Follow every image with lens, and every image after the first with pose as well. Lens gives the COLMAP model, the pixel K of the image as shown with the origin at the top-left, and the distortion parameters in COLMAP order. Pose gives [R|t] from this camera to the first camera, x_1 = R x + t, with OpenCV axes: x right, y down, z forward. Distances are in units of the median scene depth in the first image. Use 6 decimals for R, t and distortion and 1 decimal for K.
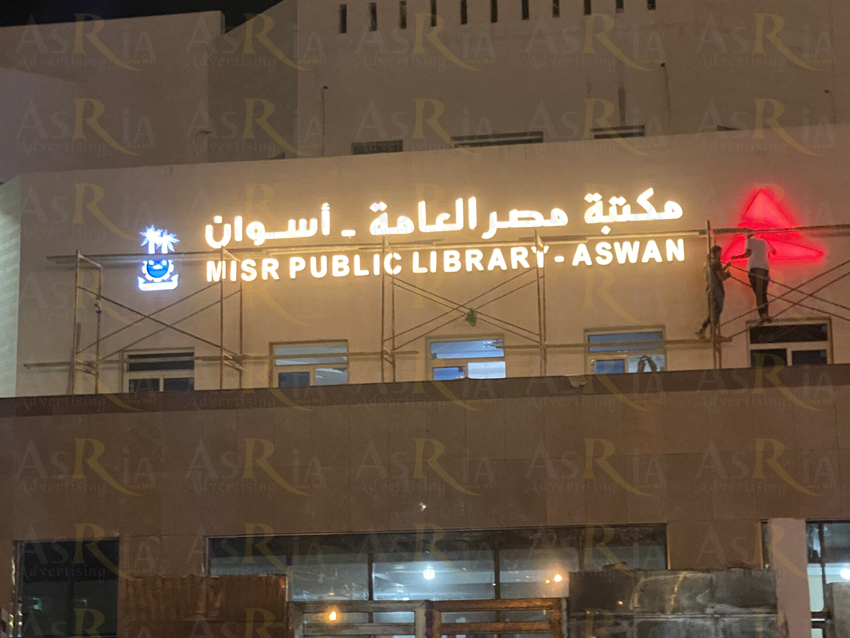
lens RADIAL K [[1895.9, 0, 425.0], [0, 1895.9, 319.0], [0, 0, 1]] dist [-0.020177, 0.110216]
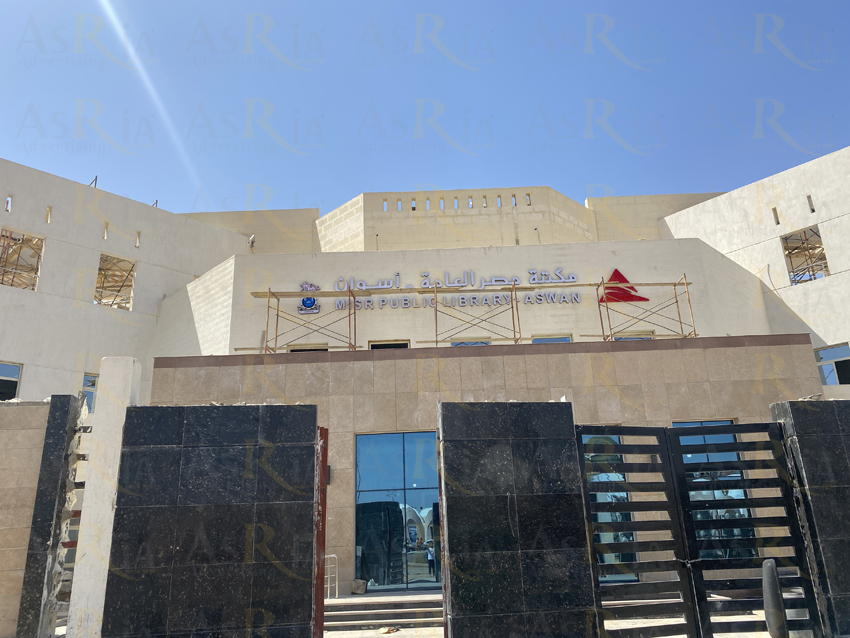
lens RADIAL K [[654.8, 0, 425.0], [0, 654.8, 319.0], [0, 0, 1]] dist [0.105222, -0.222789]
pose [[0.986584, 0.028700, 0.160709, -0.135089], [-0.007140, 0.991069, -0.133158, 0.080139], [-0.163095, 0.130224, 0.977978, 0.340103]]
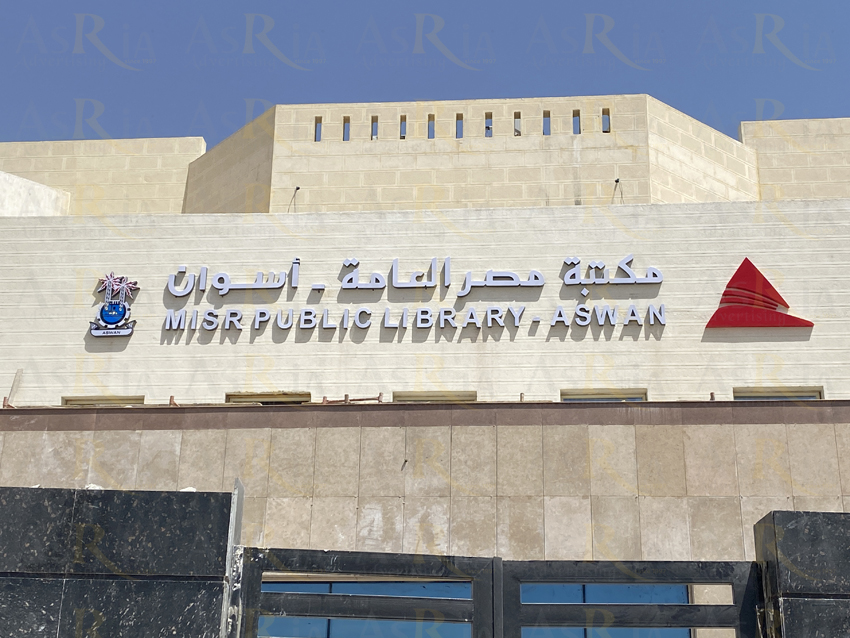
lens RADIAL K [[1263.9, 0, 437.1], [0, 1263.9, 314.4], [0, 0, 1]] dist [0.226170, -0.750236]
pose [[0.995520, 0.058151, 0.074558, -0.027452], [-0.043802, 0.982436, -0.181388, 0.085219], [-0.083796, 0.177310, 0.980581, 0.367020]]
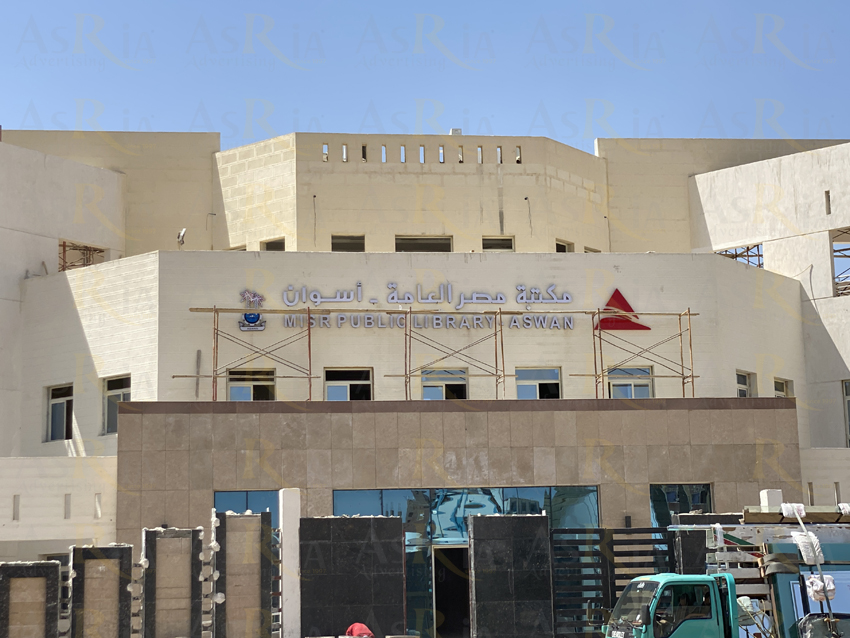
lens RADIAL K [[1603.0, 0, 425.0], [0, 1603.0, 319.0], [0, 0, 1]] dist [-0.055270, 1.589349]
pose [[0.956993, 0.039346, 0.287431, -0.400569], [-0.045540, 0.998851, 0.014895, -0.053781], [-0.286515, -0.027344, 0.957686, -0.340627]]
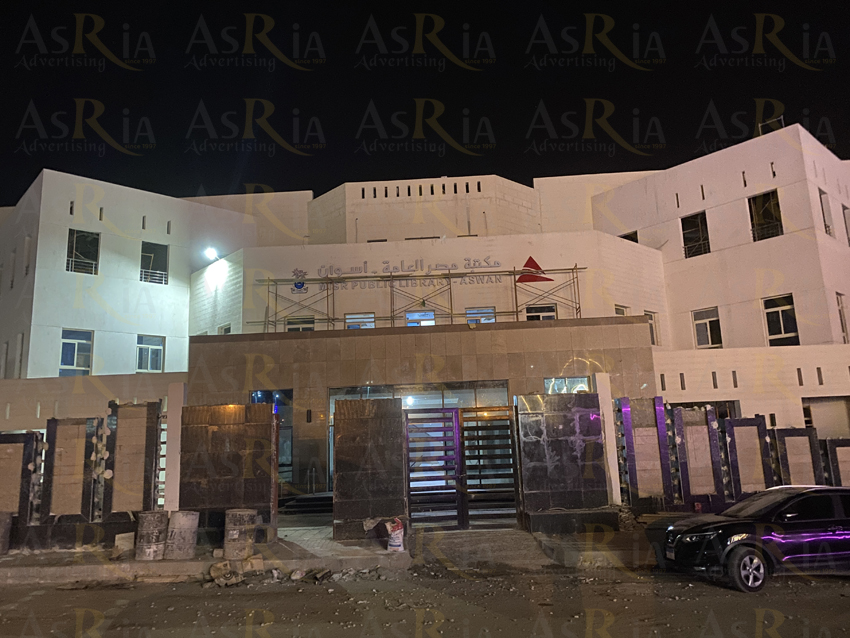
lens RADIAL K [[651.7, 0, 425.0], [0, 651.7, 319.0], [0, 0, 1]] dist [0.052575, -0.084052]
pose [[0.992183, -0.001357, 0.124783, -0.084938], [0.000935, 0.999994, 0.003440, 0.017522], [-0.124787, -0.003296, 0.992178, 0.097371]]
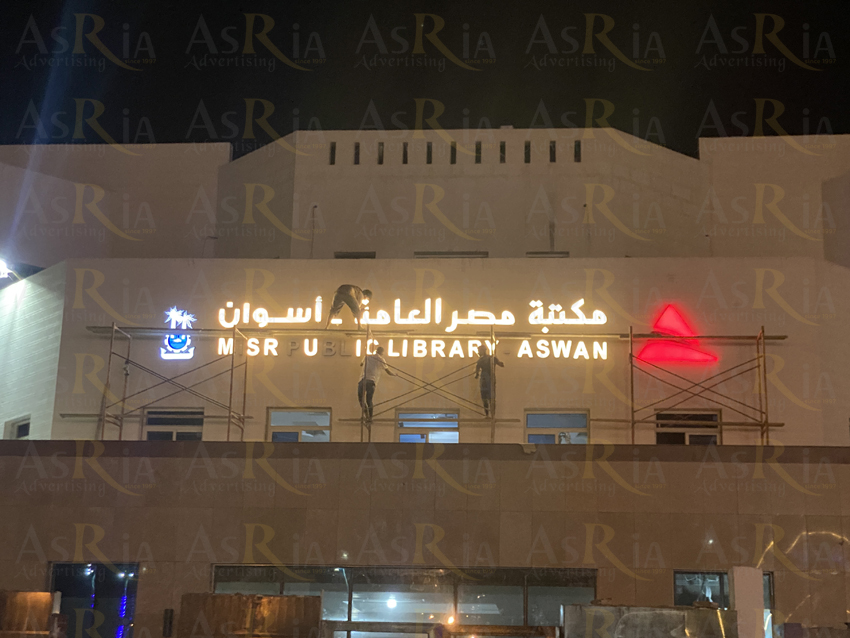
lens RADIAL K [[1447.9, 0, 449.0], [0, 1447.9, 318.5], [0, 0, 1]] dist [-0.012229, 0.191692]
pose [[0.995006, 0.056952, 0.081978, -0.045488], [-0.051697, 0.996554, -0.064866, 0.010294], [-0.085390, 0.060304, 0.994521, 0.057140]]
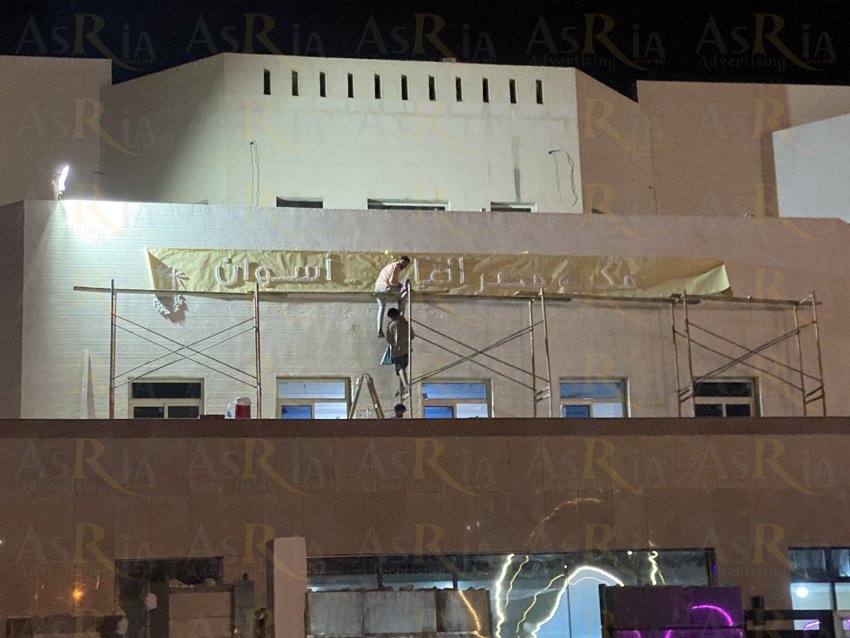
lens RADIAL K [[1713.0, 0, 425.0], [0, 1713.0, 319.0], [0, 0, 1]] dist [-0.033243, 0.242789]
pose [[0.933042, 0.058219, 0.355026, -0.355055], [-0.046729, 0.998072, -0.040859, 0.015574], [-0.356721, 0.021533, 0.933963, 0.064797]]
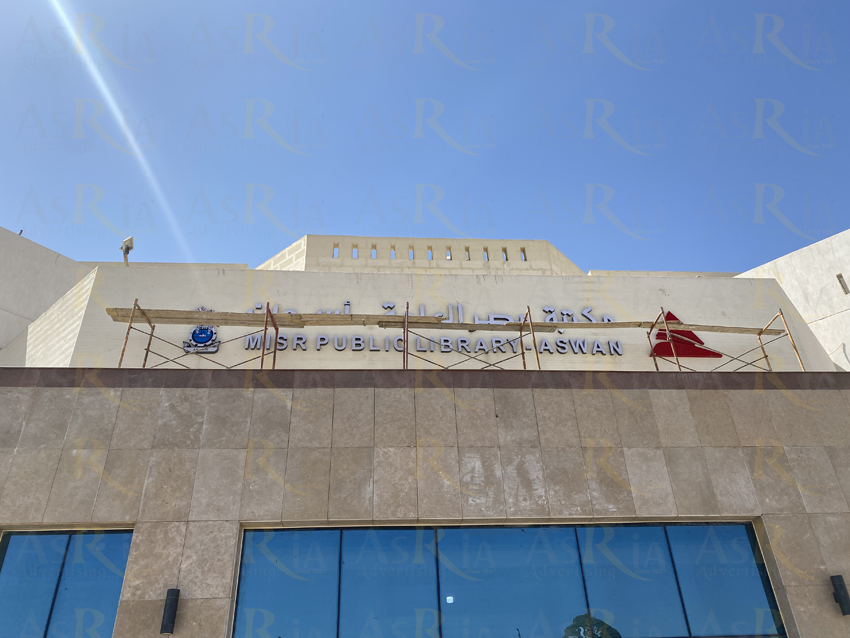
lens RADIAL K [[654.8, 0, 425.0], [0, 654.8, 319.0], [0, 0, 1]] dist [0.105222, -0.222789]
pose [[0.969525, 0.114695, 0.216488, -0.098673], [-0.025083, 0.925474, -0.377980, 0.123125], [-0.243707, 0.361031, 0.900146, 0.598154]]
